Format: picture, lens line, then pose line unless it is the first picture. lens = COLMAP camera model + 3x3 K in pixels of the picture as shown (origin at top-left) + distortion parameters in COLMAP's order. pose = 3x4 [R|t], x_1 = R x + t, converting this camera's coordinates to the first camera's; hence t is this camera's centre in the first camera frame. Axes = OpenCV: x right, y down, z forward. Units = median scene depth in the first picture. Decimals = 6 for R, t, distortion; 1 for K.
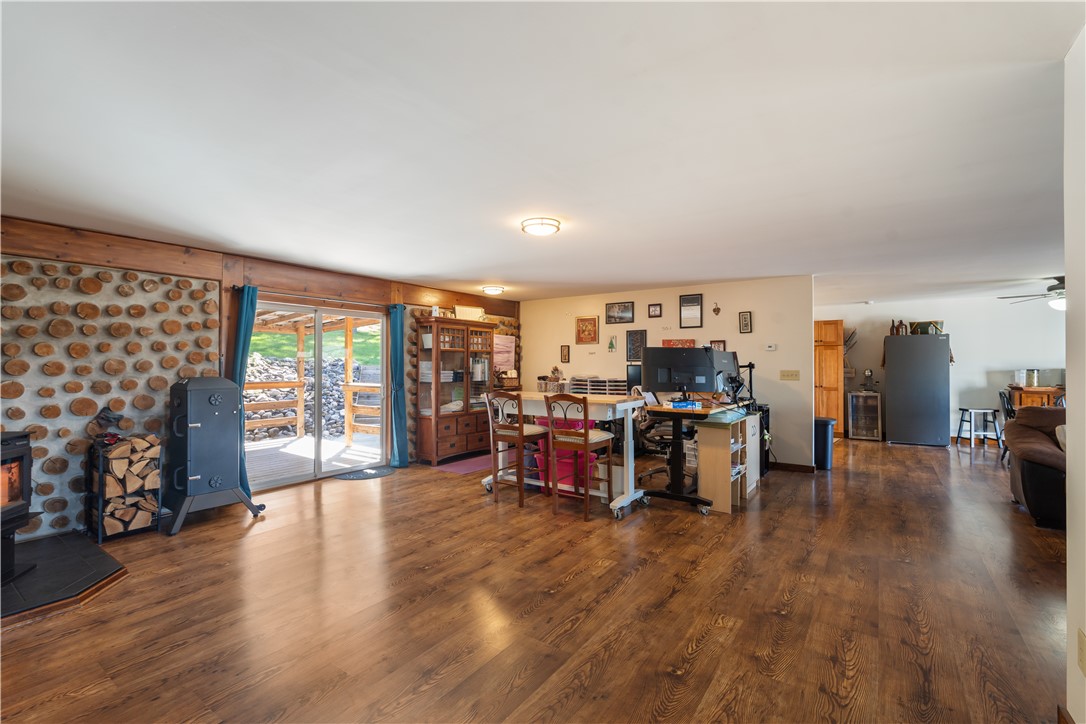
lens RADIAL K [[482.4, 0, 545.9], [0, 482.4, 361.0], [0, 0, 1]] dist [0.001190, -0.000139]
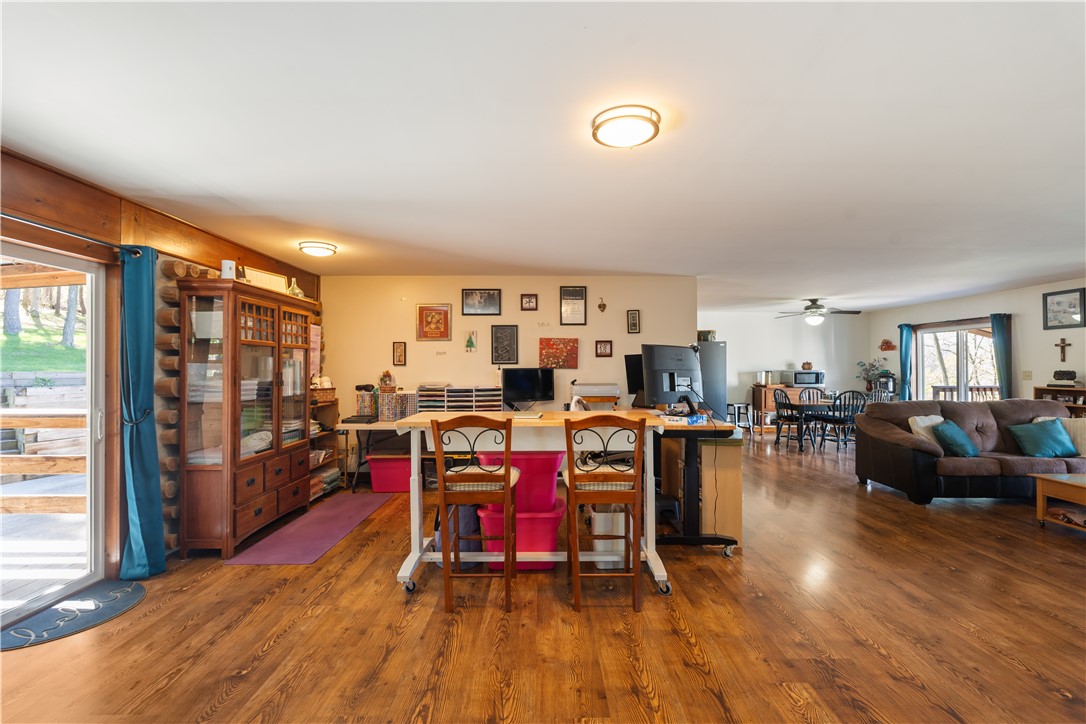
lens RADIAL K [[482.4, 0, 546.8], [0, 482.4, 361.5], [0, 0, 1]] dist [0.001190, -0.000139]
pose [[0.813896, 0.005647, 0.580984, -0.381827], [-0.001972, 0.999974, -0.006957, 0.003324], [-0.581008, 0.004516, 0.813886, 0.529620]]
